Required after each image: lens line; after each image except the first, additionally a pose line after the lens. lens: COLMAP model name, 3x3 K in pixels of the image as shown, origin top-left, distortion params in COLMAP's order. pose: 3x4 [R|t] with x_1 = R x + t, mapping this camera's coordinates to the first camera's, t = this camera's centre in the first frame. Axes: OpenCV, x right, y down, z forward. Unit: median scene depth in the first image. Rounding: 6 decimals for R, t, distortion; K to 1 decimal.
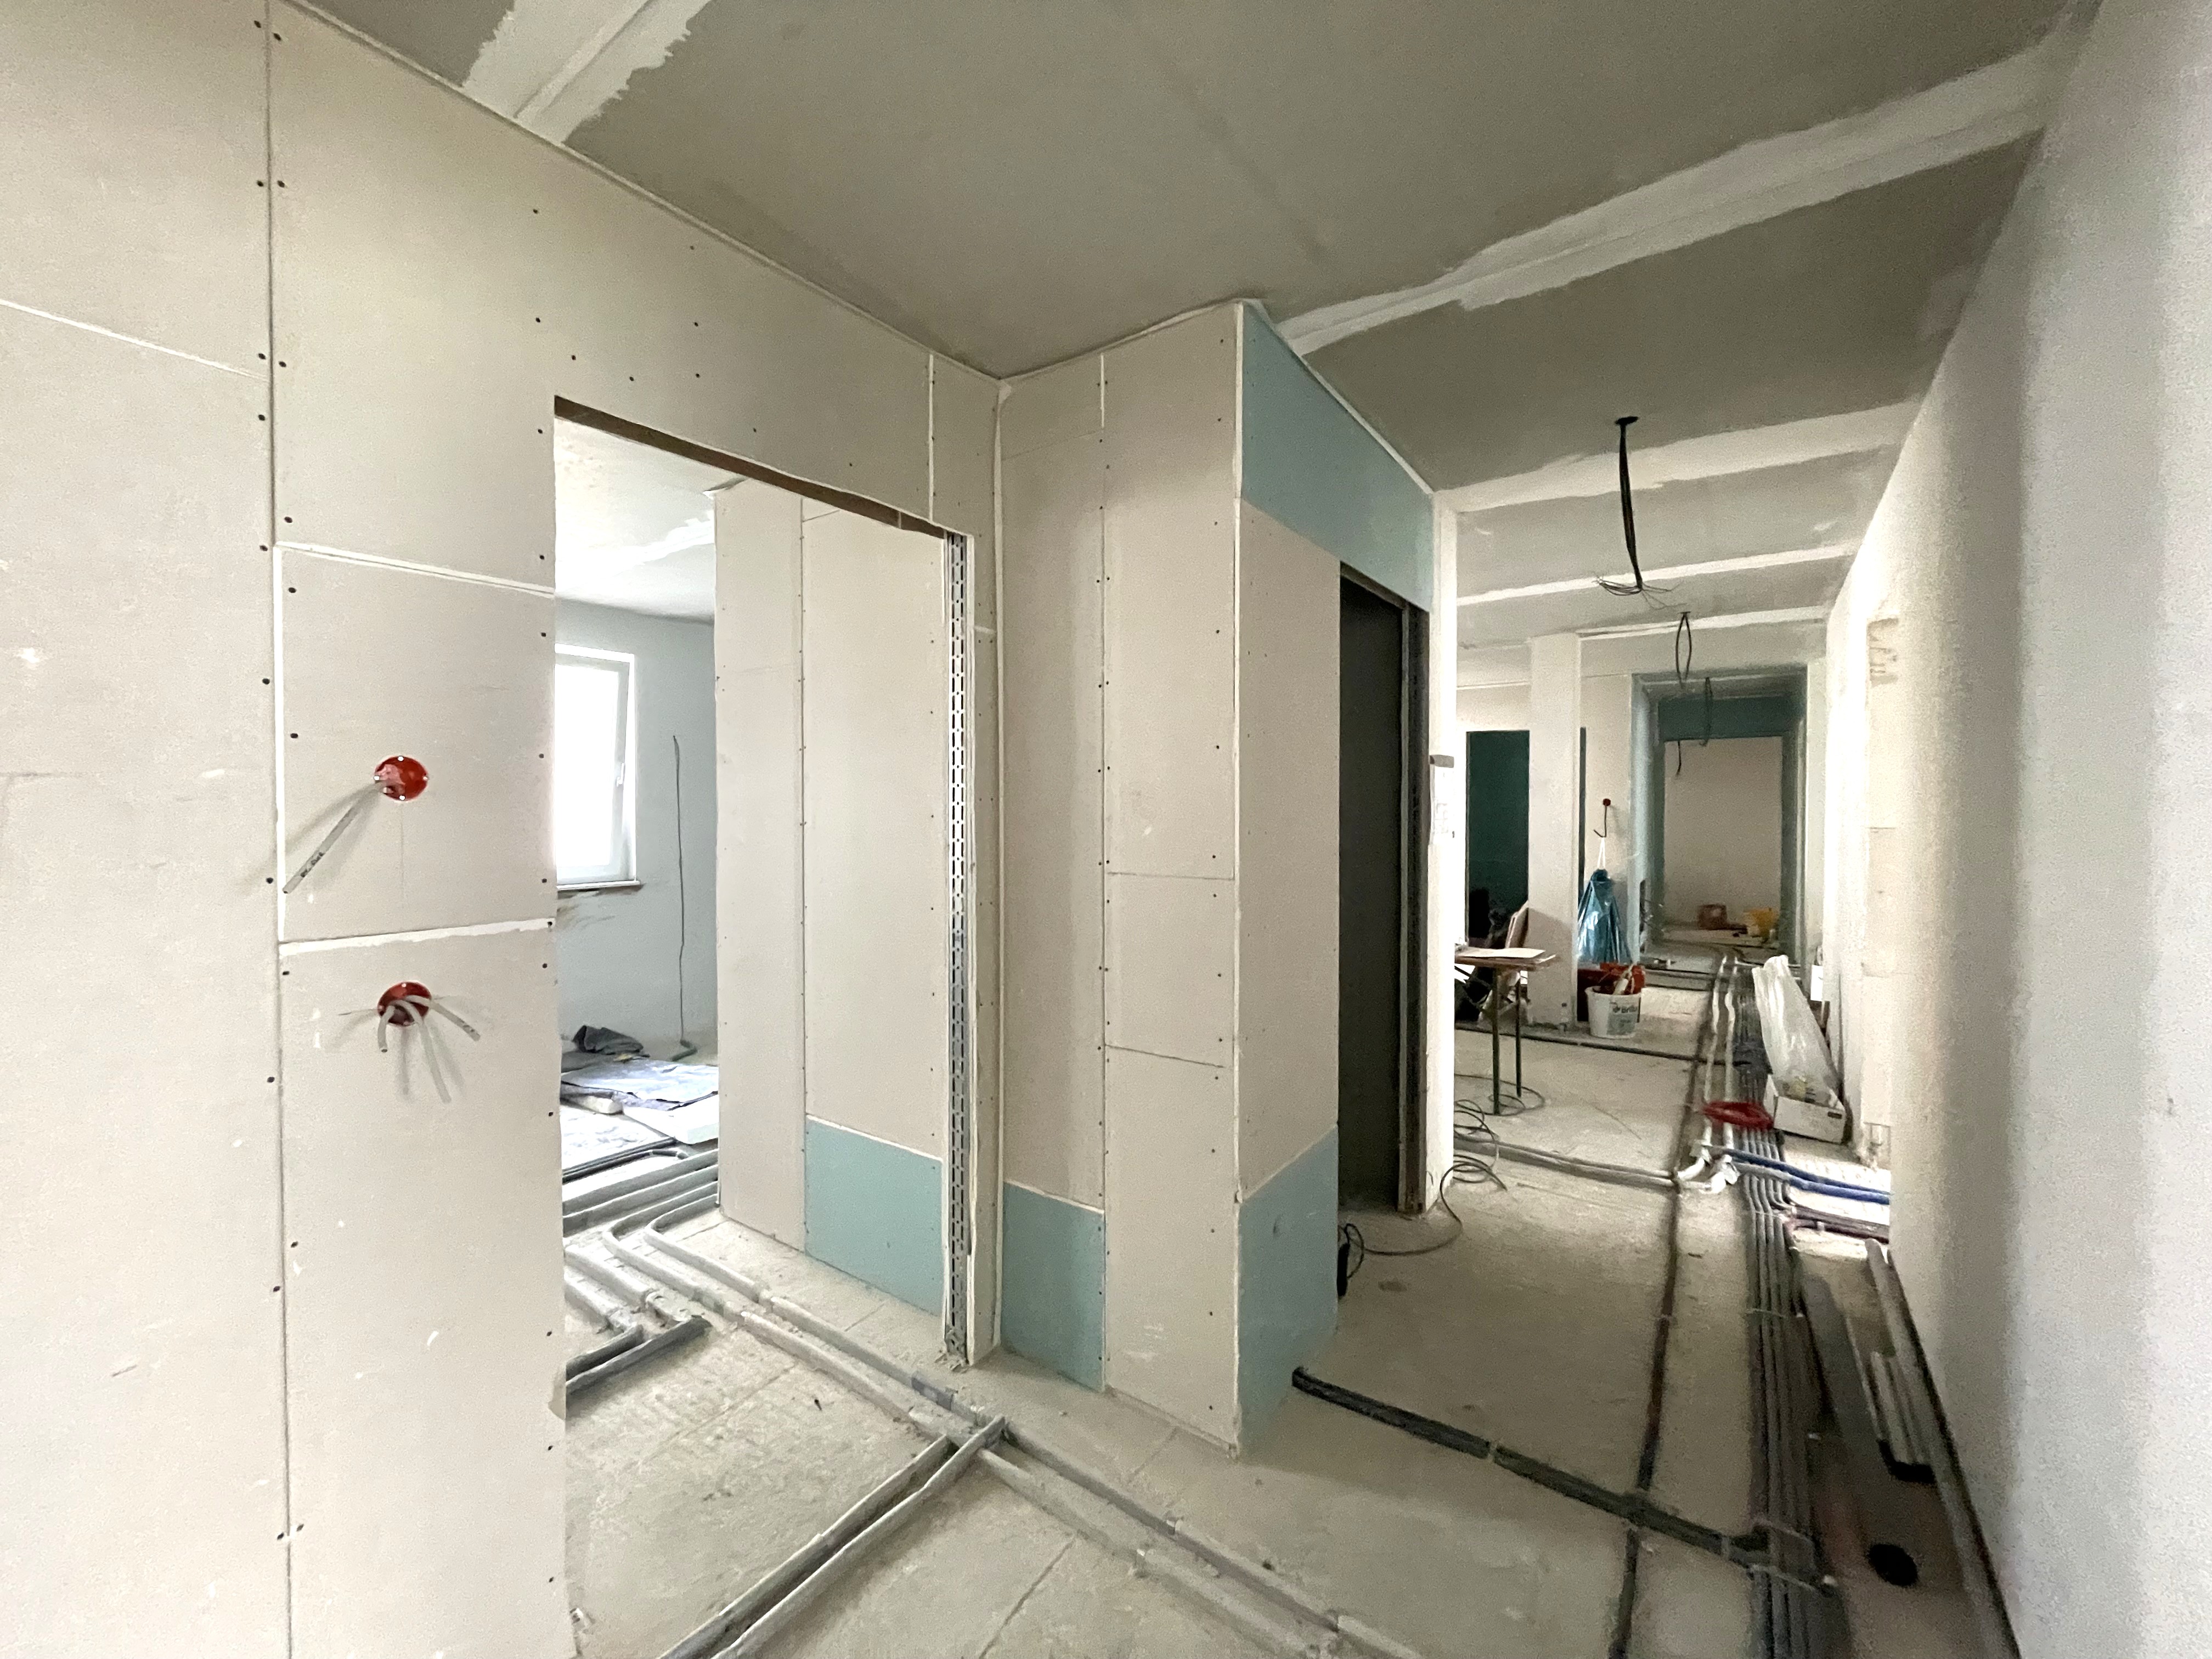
lens RADIAL K [[889.3, 0, 1111.0], [0, 889.3, 824.3], [0, 0, 1]] dist [-0.006354, 0.000608]
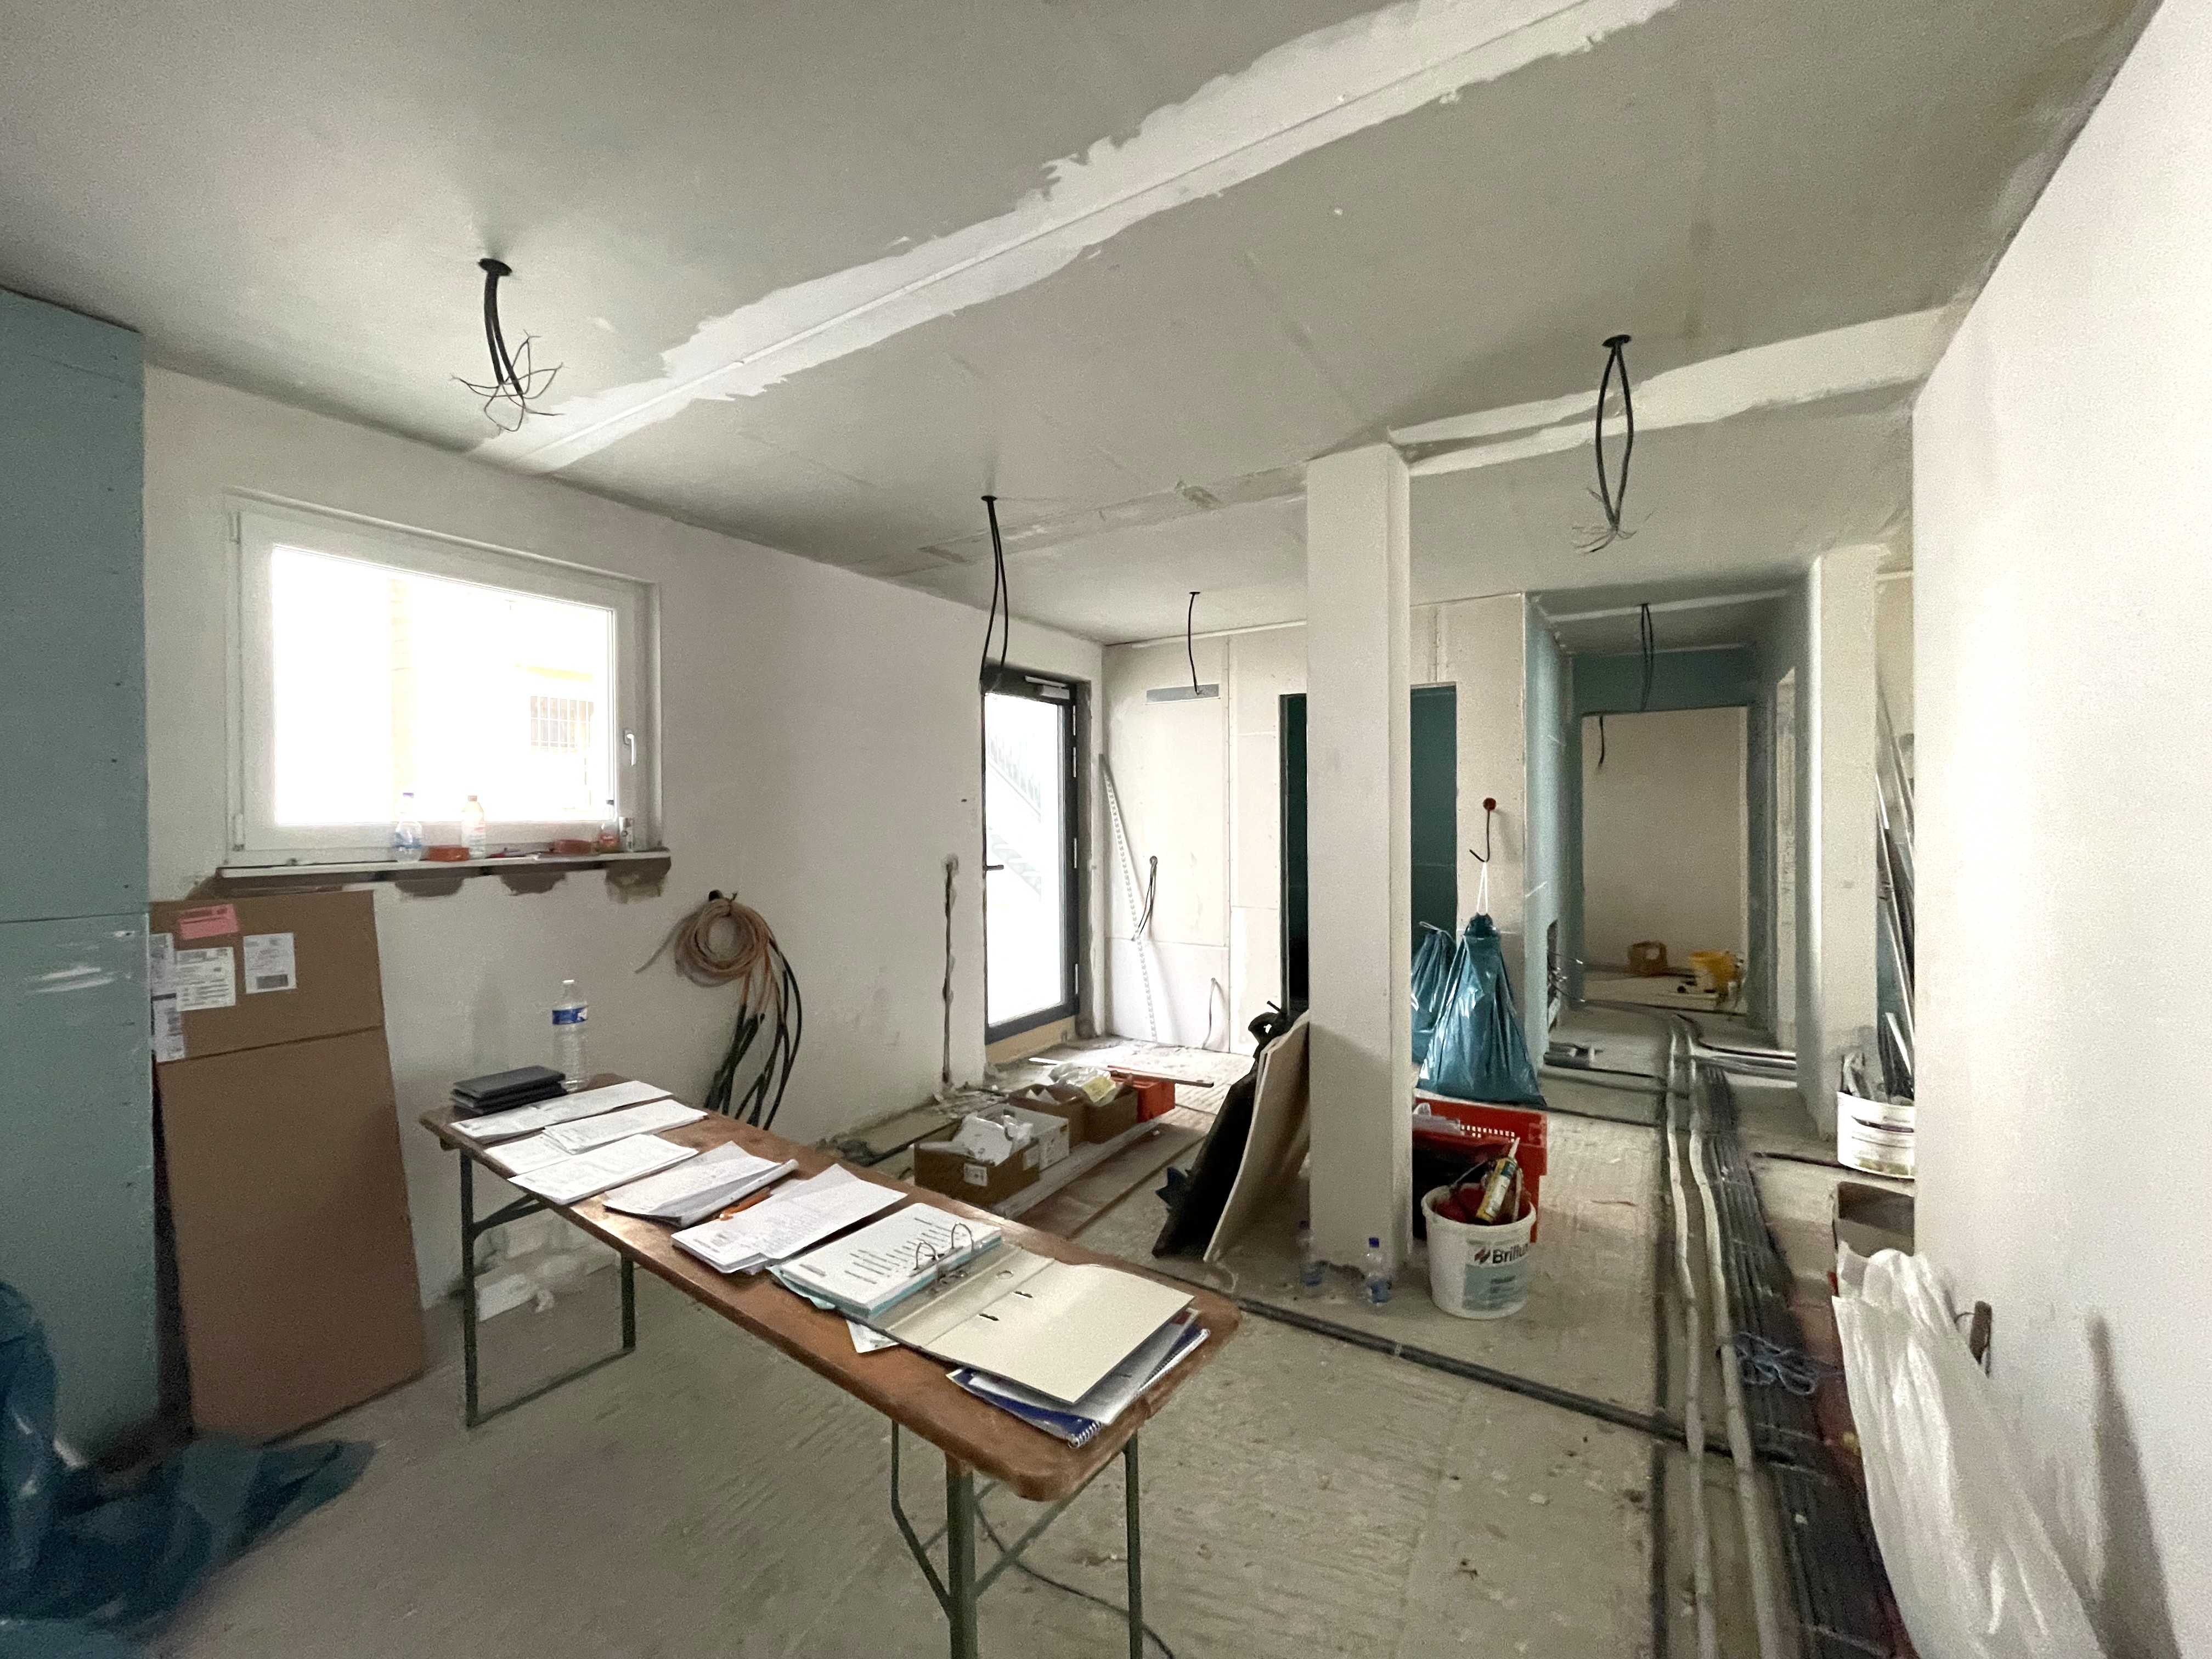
lens RADIAL K [[889.3, 0, 1097.0], [0, 889.3, 821.3], [0, 0, 1]] dist [-0.006354, 0.000608]
pose [[0.998454, -0.007327, 0.055094, 0.258731], [0.007929, 0.999911, -0.010704, -0.009021], [-0.055011, 0.011125, 0.998424, 0.411001]]
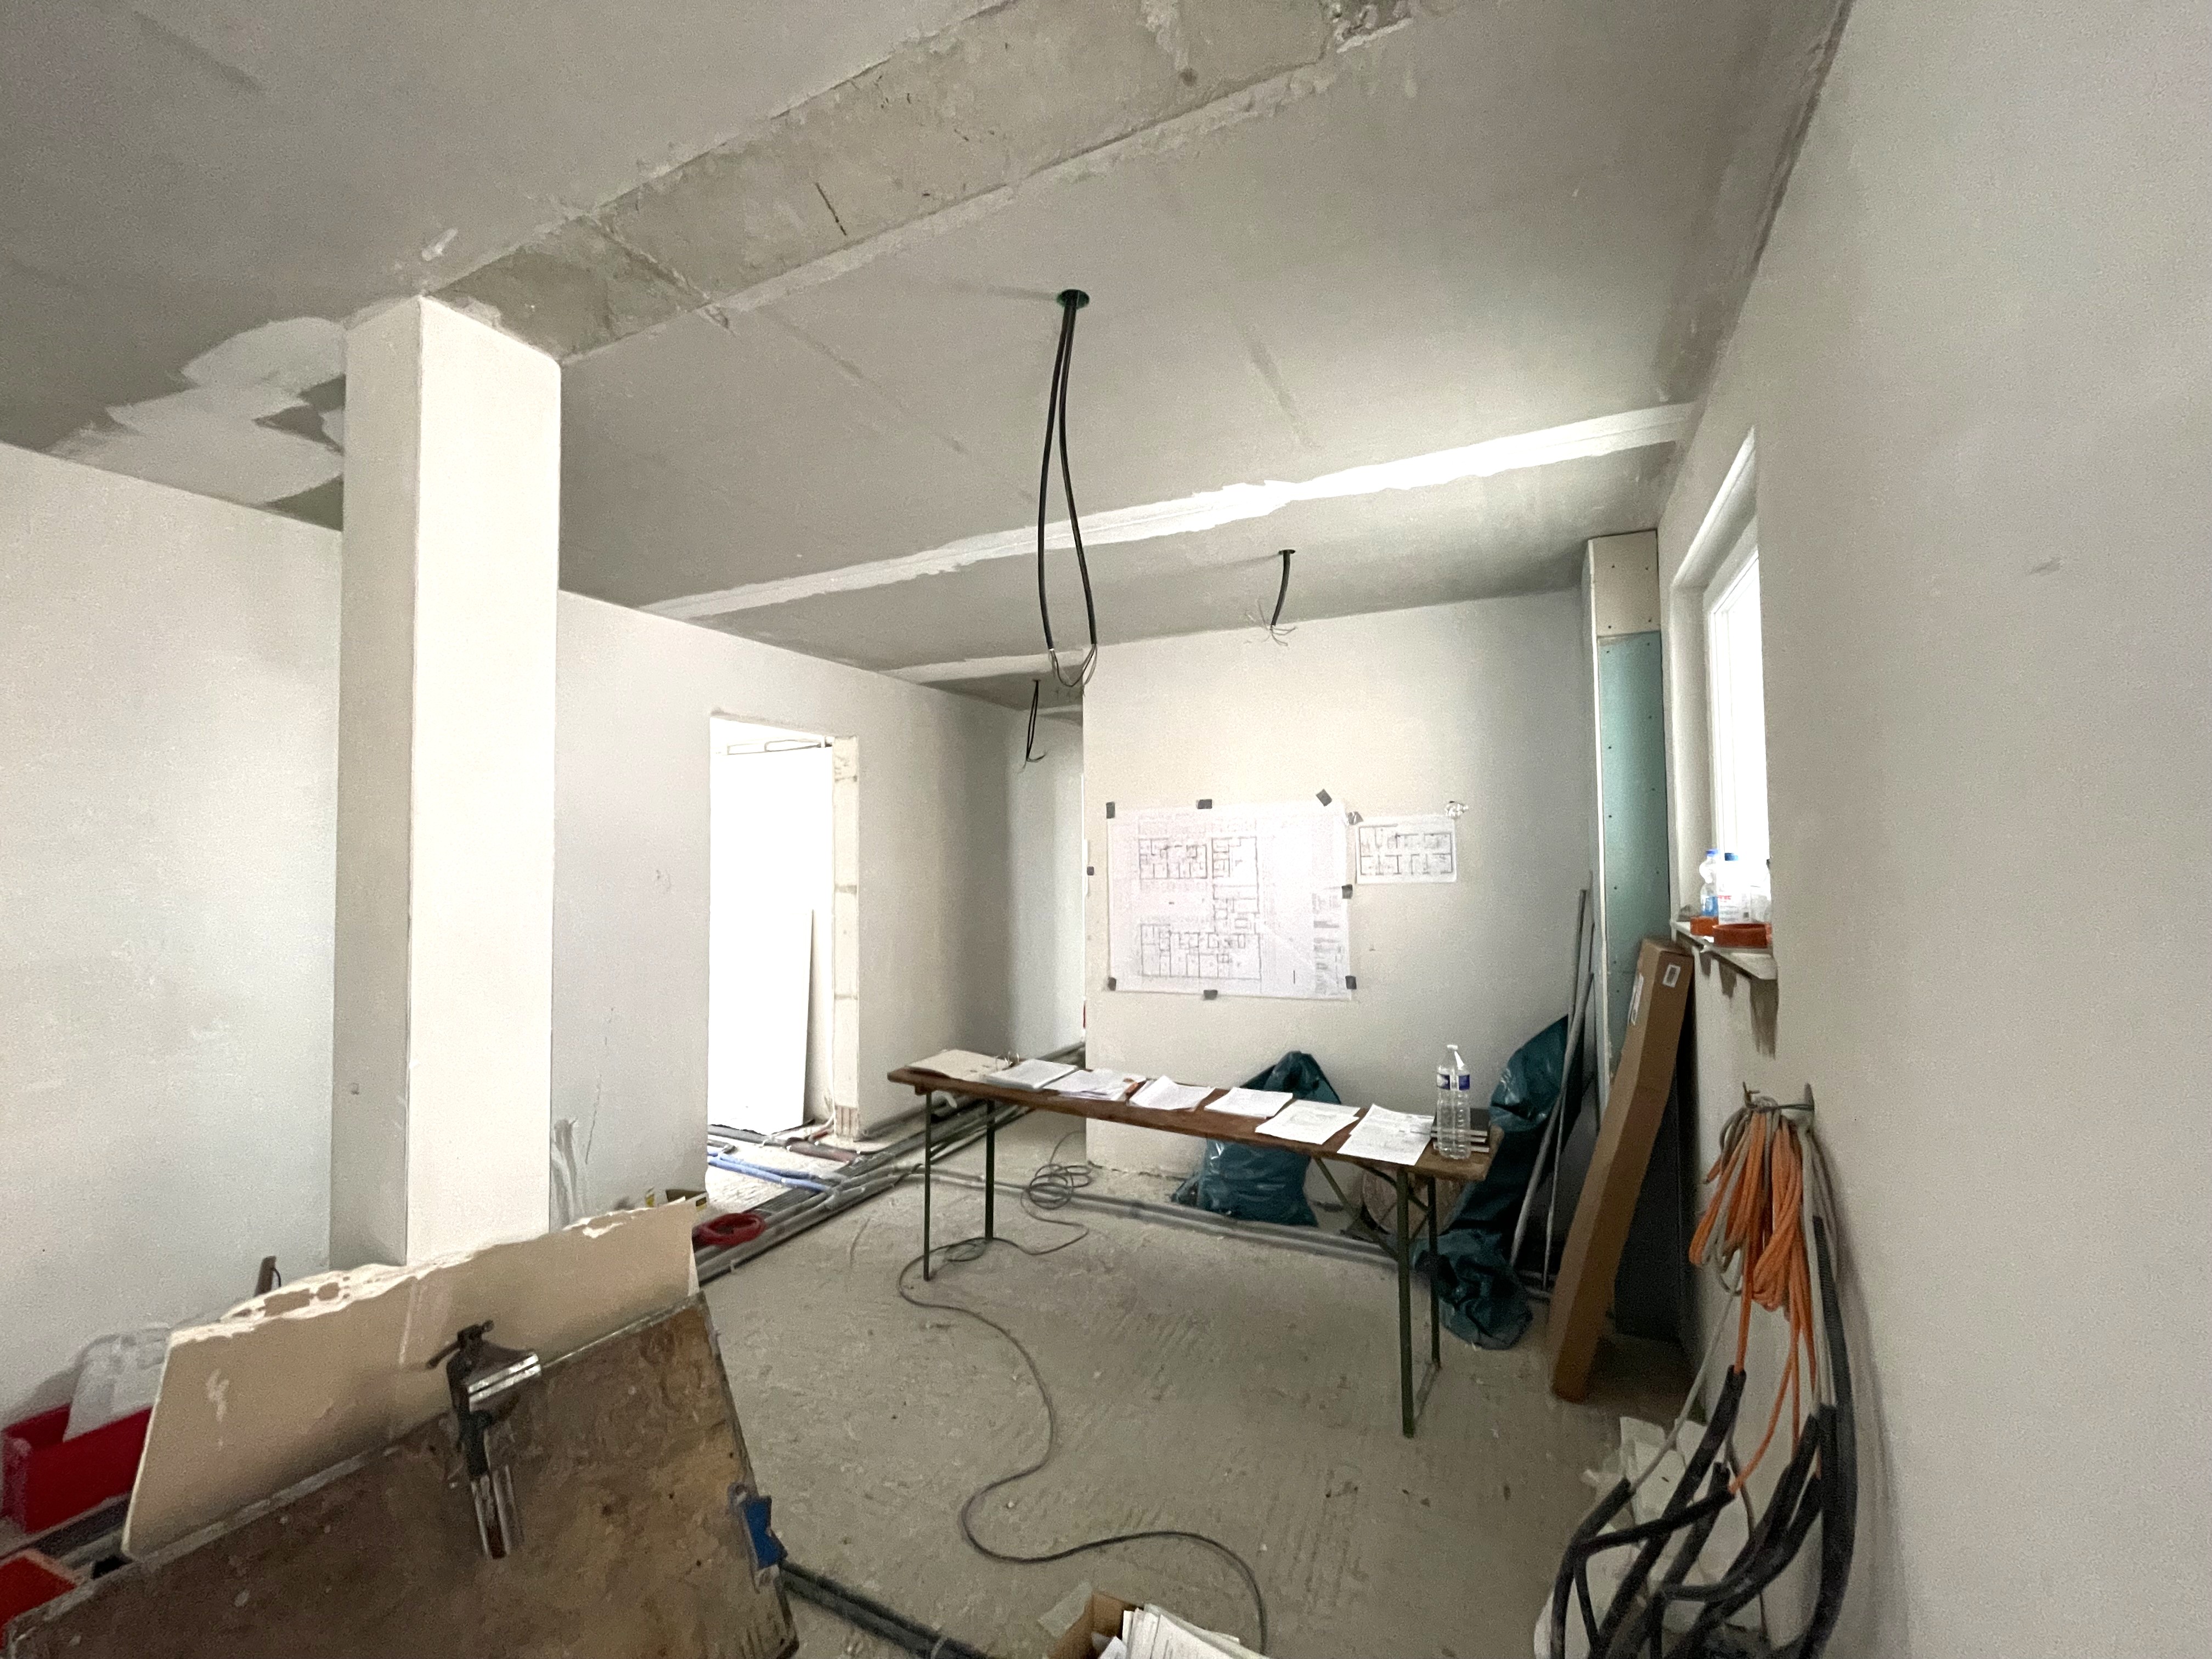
lens RADIAL K [[889.3, 0, 1109.3], [0, 889.3, 824.9], [0, 0, 1]] dist [-0.006354, 0.000608]
pose [[-0.986855, 0.007571, -0.161434, 0.261828], [0.008645, 0.999945, -0.005949, -0.035562], [0.161380, -0.007266, -0.986866, 1.043972]]
